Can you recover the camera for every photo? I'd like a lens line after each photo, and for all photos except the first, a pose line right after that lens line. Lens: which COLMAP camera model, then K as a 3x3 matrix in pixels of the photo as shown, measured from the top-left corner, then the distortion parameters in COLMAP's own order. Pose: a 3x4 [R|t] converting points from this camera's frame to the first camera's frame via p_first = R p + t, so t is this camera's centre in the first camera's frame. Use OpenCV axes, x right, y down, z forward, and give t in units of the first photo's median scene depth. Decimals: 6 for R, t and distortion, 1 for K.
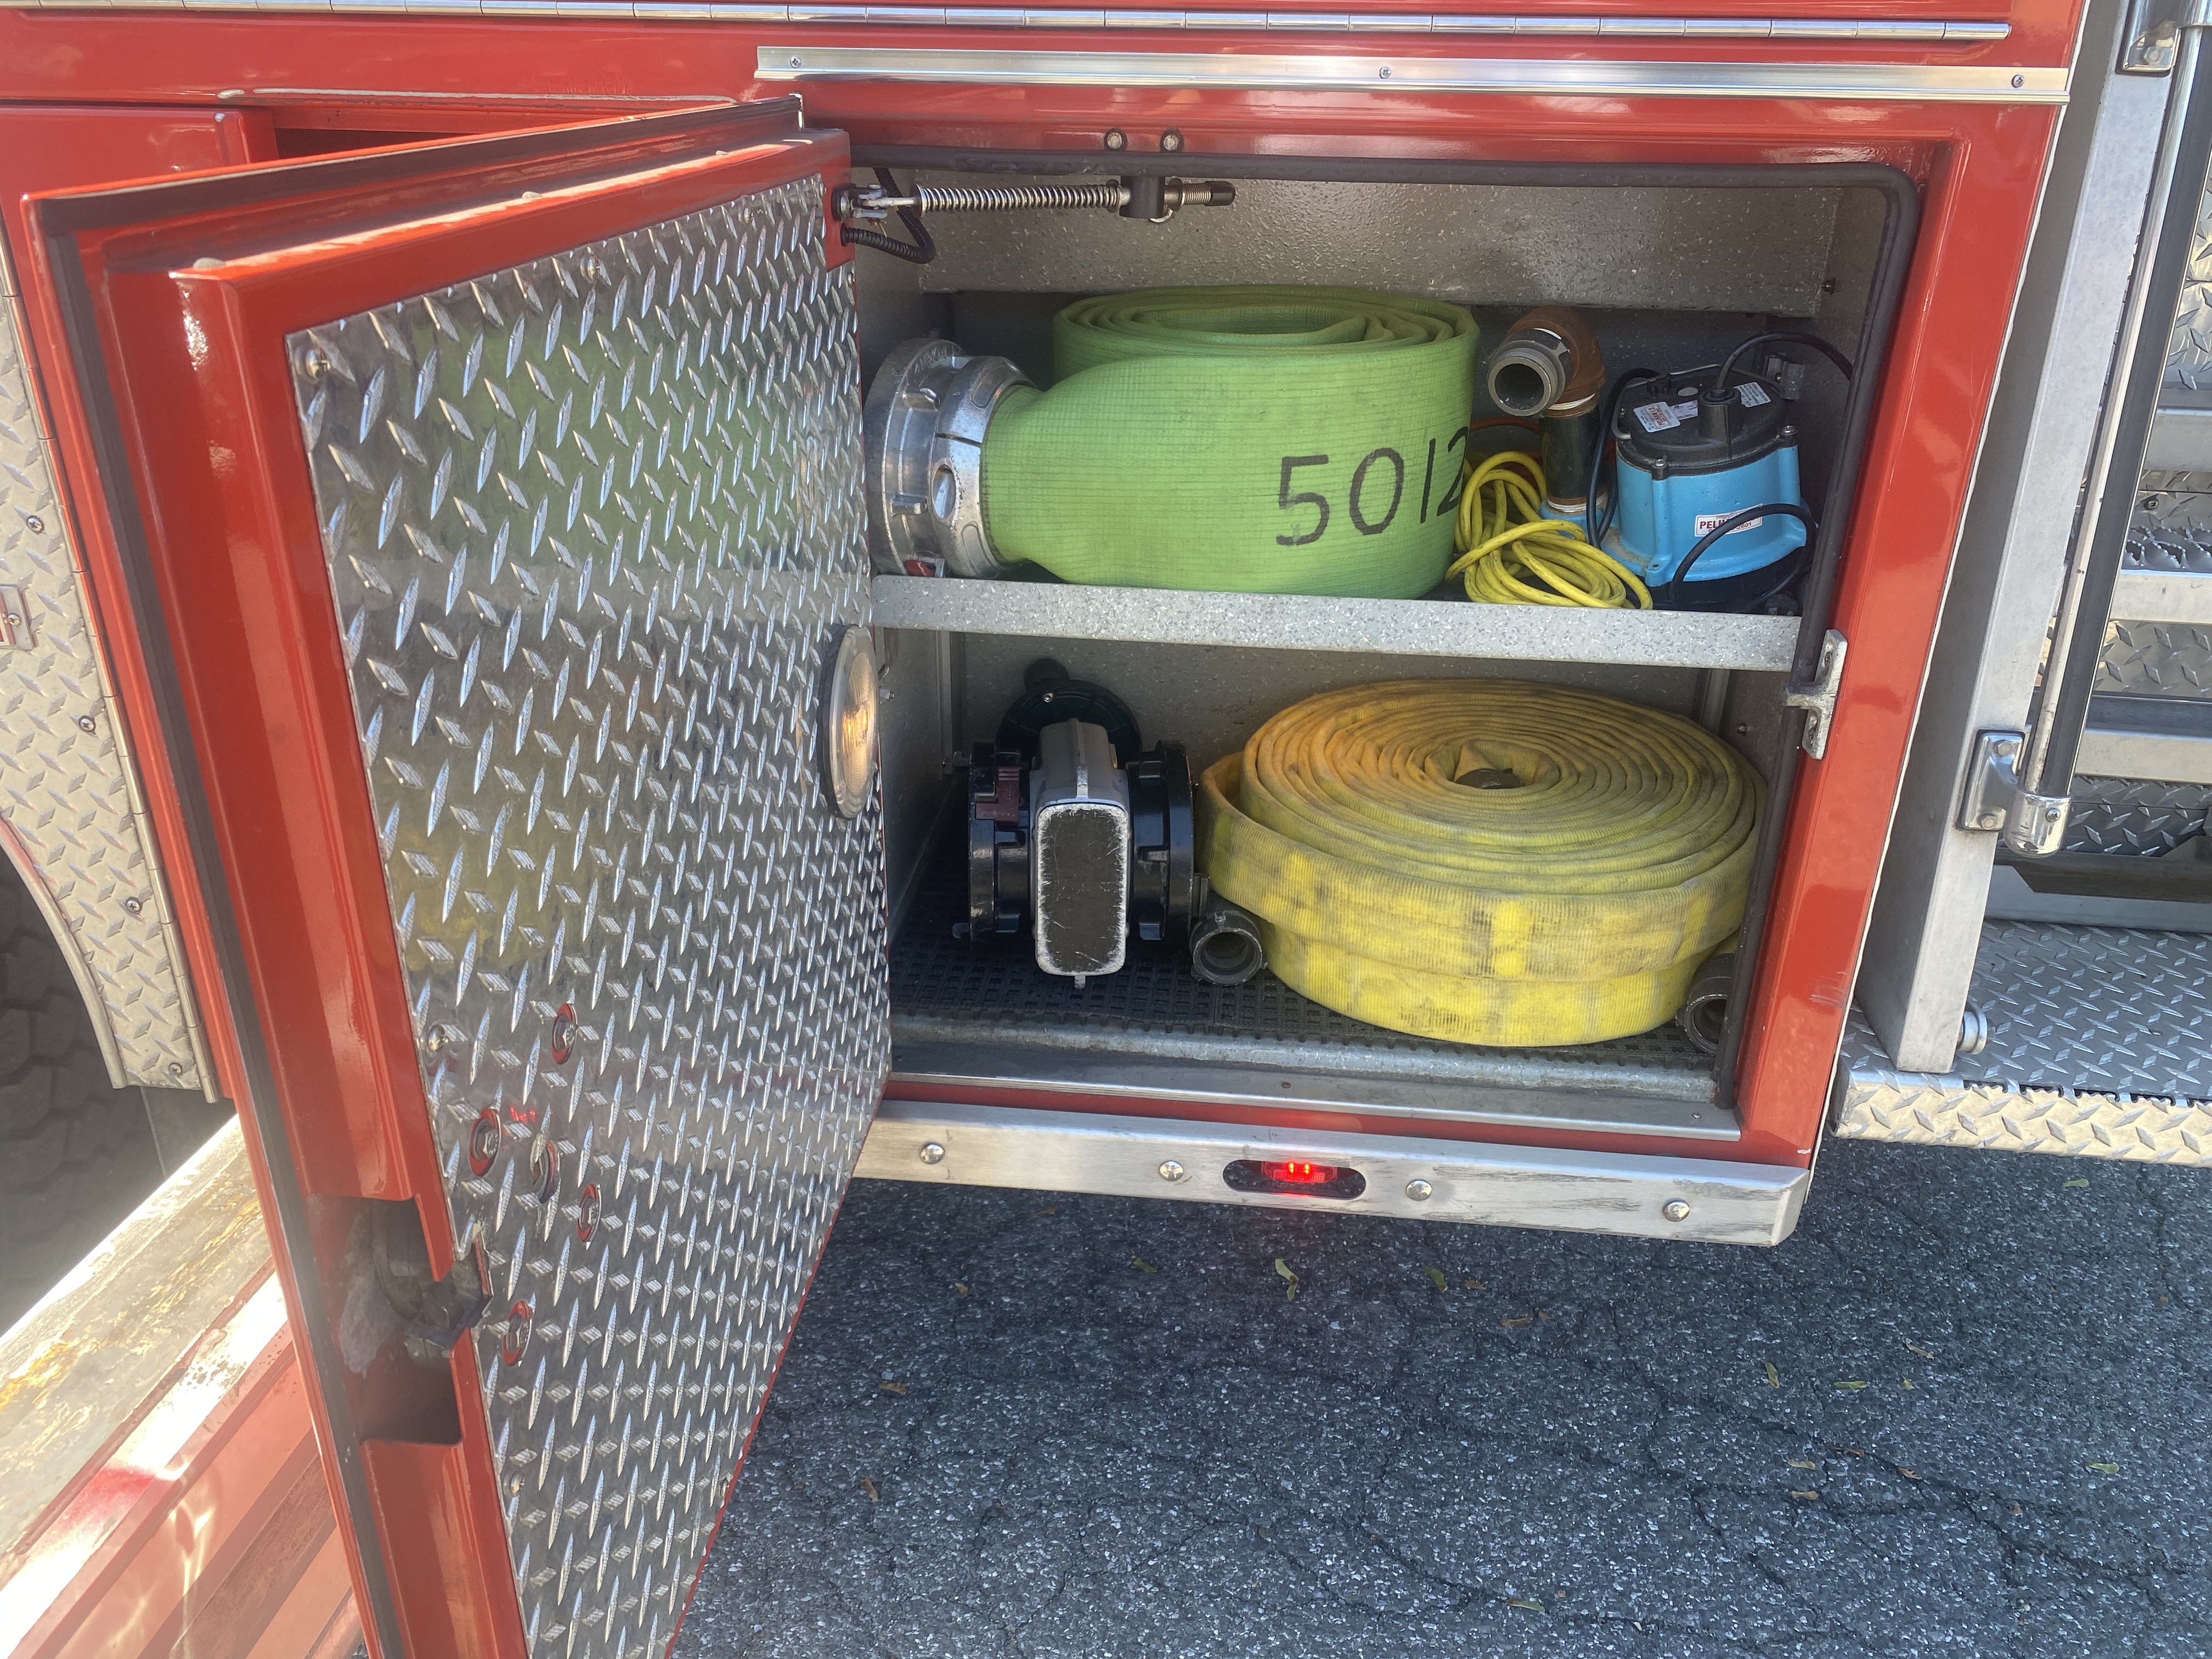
lens RADIAL K [[1670.0, 0, 1096.6], [0, 1670.0, 821.5], [0, 0, 1]] dist [0.006831, -0.002168]
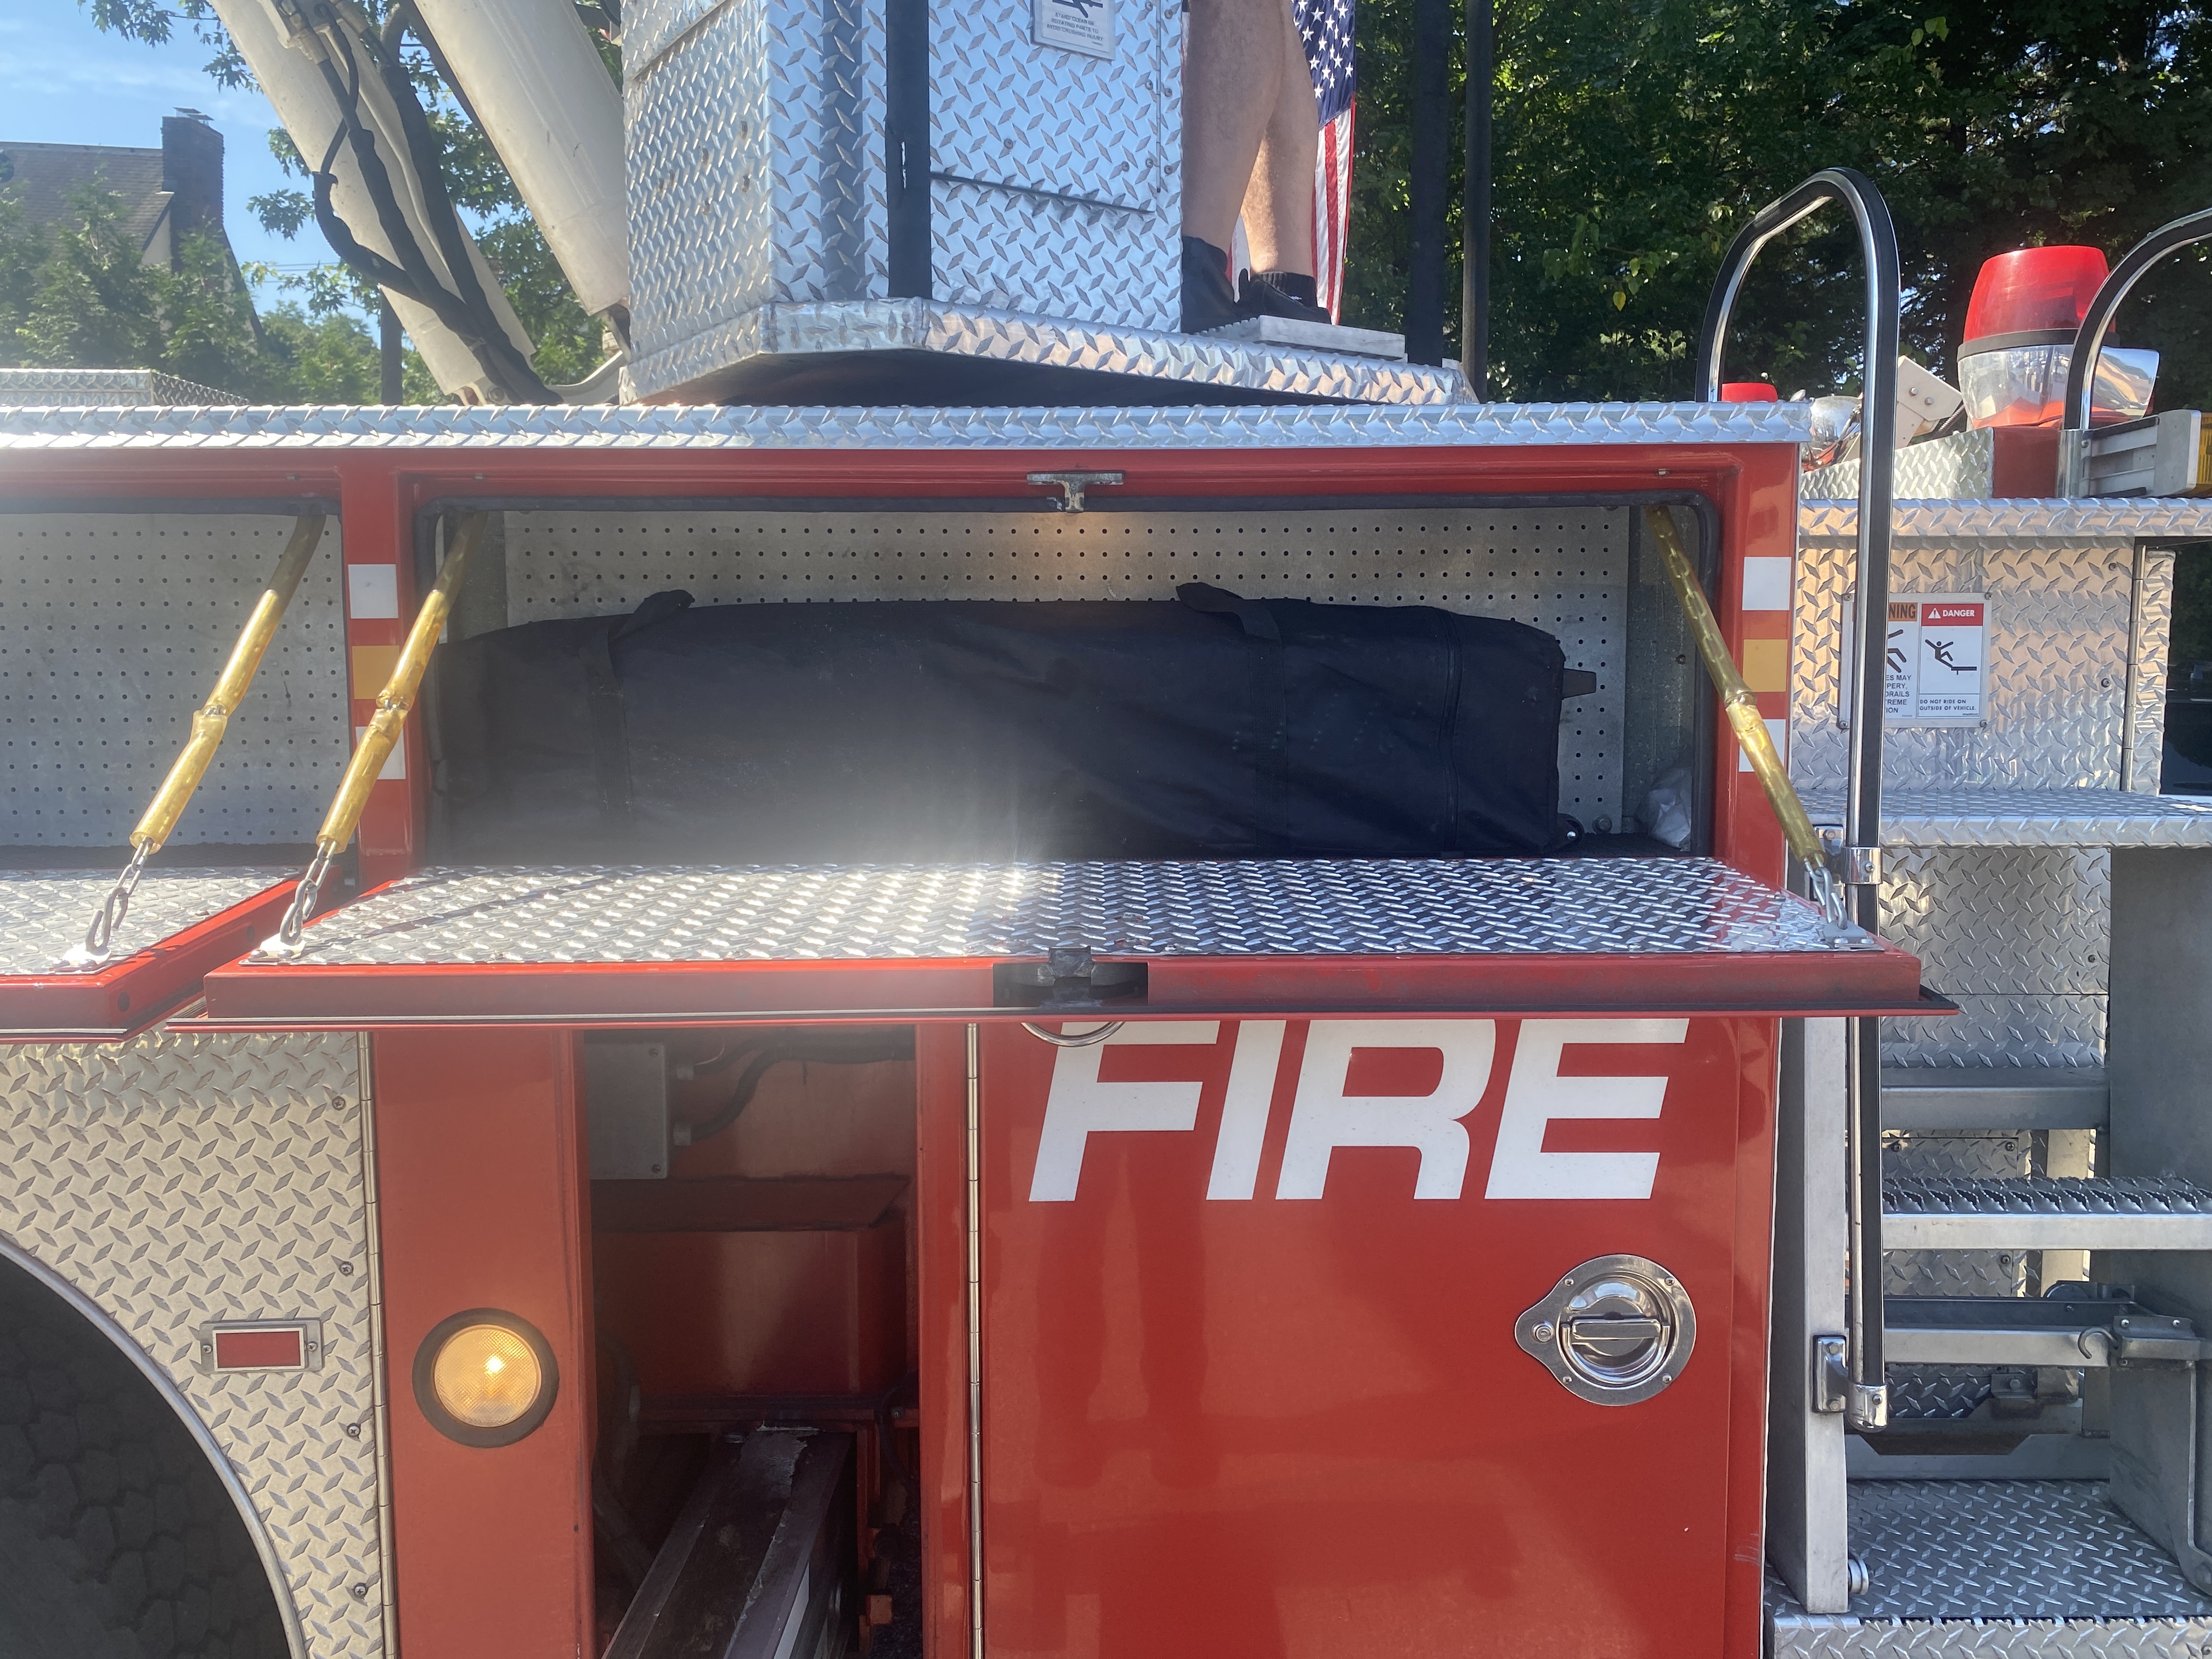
lens RADIAL K [[1670.0, 0, 1117.7], [0, 1670.0, 826.7], [0, 0, 1]] dist [0.006831, -0.002168]
pose [[0.992160, -0.029116, 0.121533, -0.183608], [0.068515, 0.940035, -0.334126, -0.025276], [-0.104516, 0.339833, 0.934660, -0.345542]]
